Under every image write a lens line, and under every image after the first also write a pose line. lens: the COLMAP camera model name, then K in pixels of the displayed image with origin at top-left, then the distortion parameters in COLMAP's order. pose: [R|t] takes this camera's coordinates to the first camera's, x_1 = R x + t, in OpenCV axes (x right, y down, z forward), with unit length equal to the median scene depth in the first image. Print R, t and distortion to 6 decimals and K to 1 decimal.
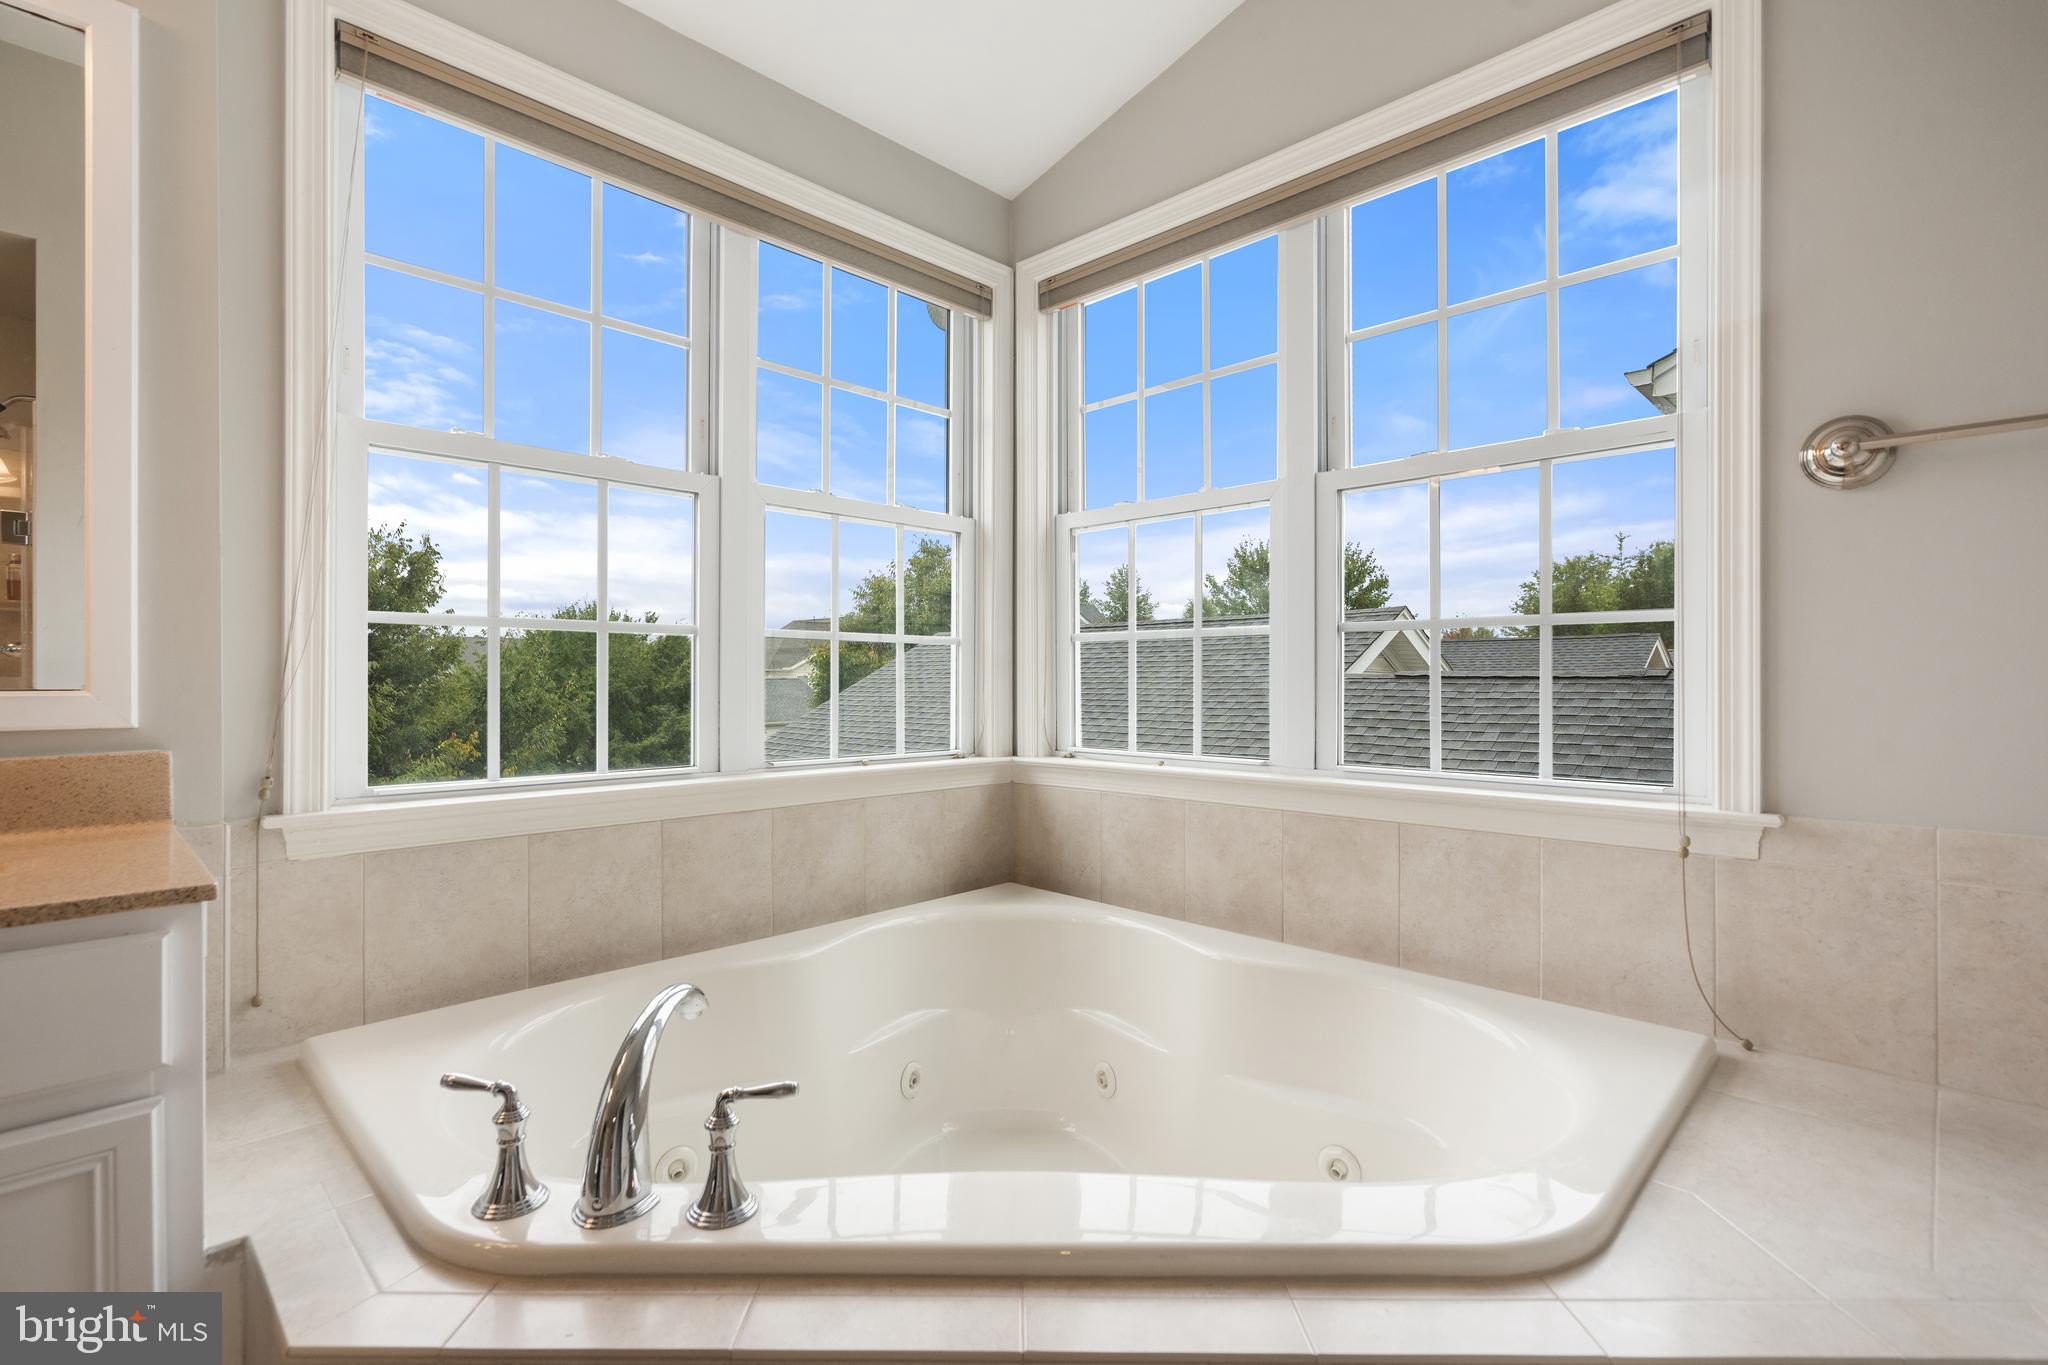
lens RADIAL K [[949.1, 0, 1020.7], [0, 949.1, 674.8], [0, 0, 1]] dist [0.003038, 0.000324]
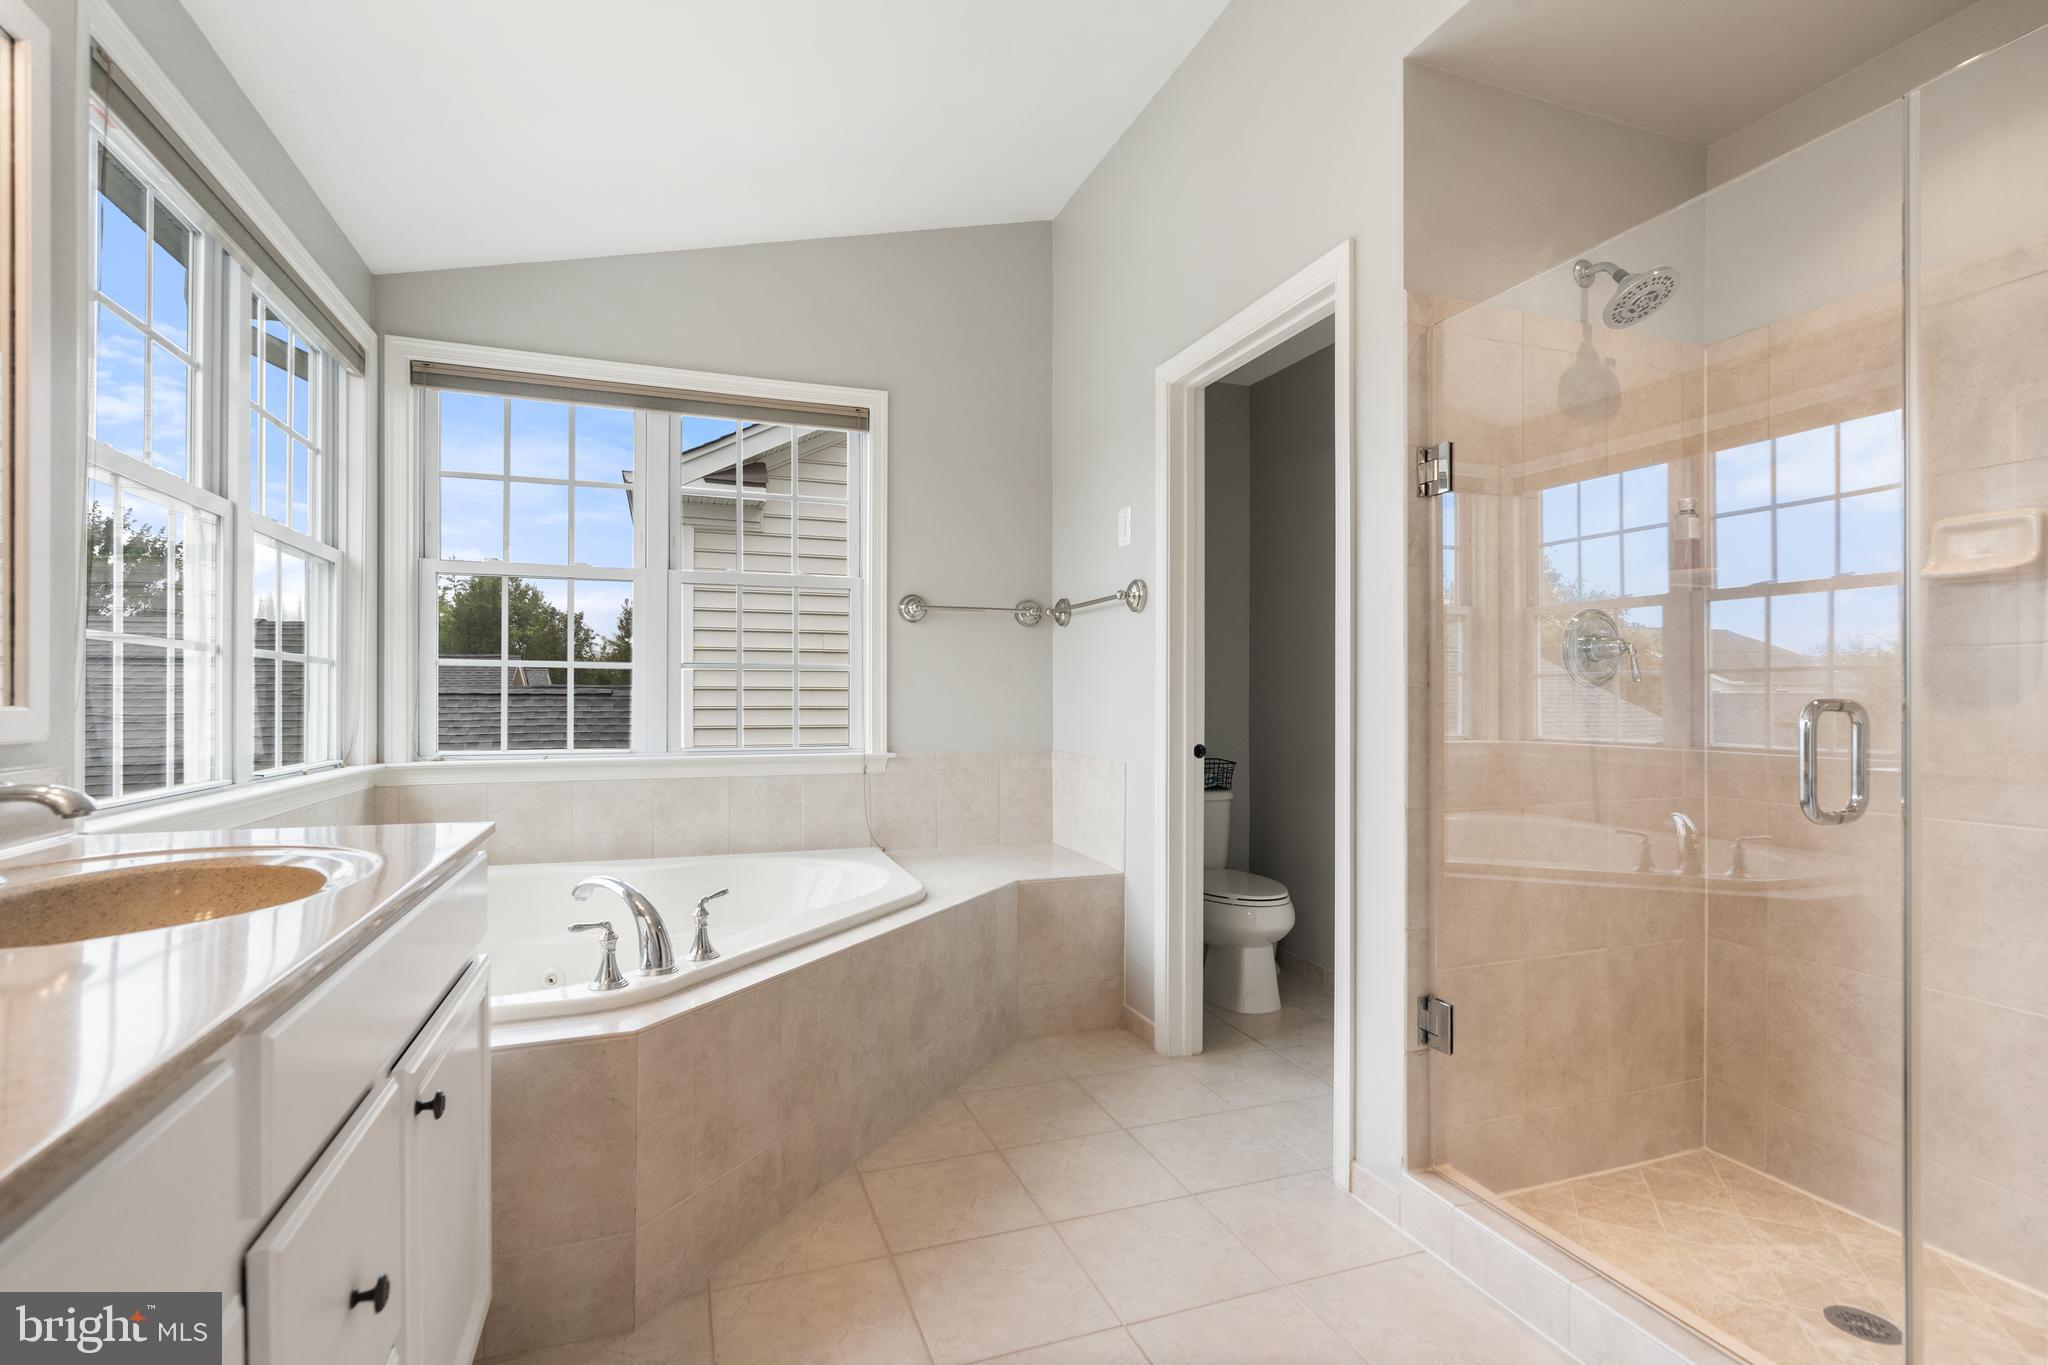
lens RADIAL K [[949.1, 0, 1022.1], [0, 949.1, 691.4], [0, 0, 1]] dist [0.003038, 0.000324]
pose [[0.420143, 0.006976, 0.907431, -0.898511], [-0.007731, 0.999962, -0.004108, -0.002884], [-0.907425, -0.005290, 0.420181, -0.231817]]
